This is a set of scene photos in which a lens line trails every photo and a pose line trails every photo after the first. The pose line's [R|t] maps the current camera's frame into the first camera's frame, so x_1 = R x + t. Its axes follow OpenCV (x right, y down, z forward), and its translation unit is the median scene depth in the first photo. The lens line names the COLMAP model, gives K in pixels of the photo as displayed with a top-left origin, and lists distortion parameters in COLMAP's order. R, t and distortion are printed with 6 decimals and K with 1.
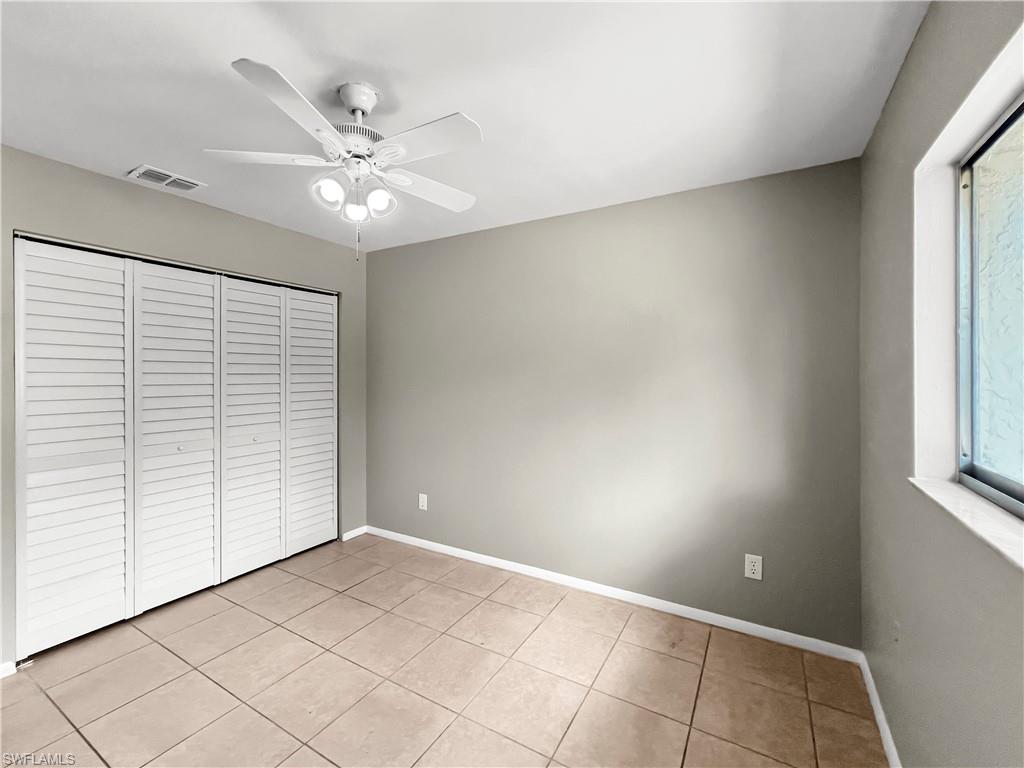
lens RADIAL K [[424.8, 0, 516.4], [0, 424.8, 382.0], [0, 0, 1]] dist [-0.004758, -0.000395]
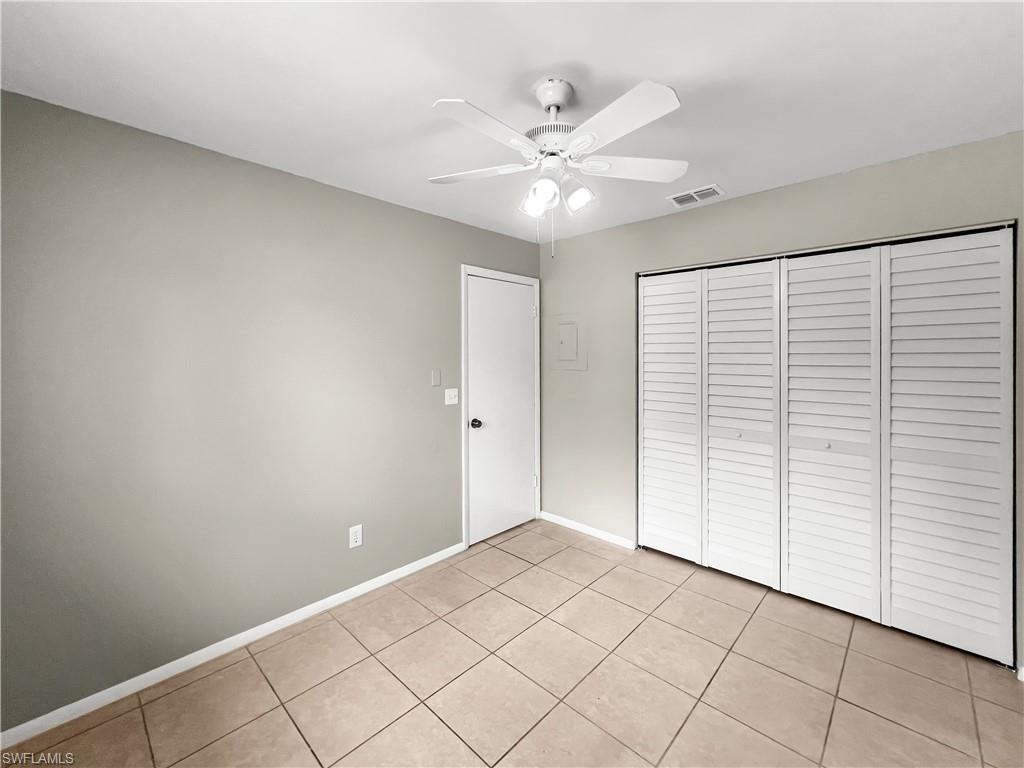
lens RADIAL K [[424.8, 0, 505.8], [0, 424.8, 360.8], [0, 0, 1]] dist [-0.004758, -0.000395]
pose [[-0.238804, -0.002115, -0.971066, 0.392958], [-0.031604, 0.999485, 0.005595, -0.015222], [0.970553, 0.032025, -0.238747, 0.720287]]
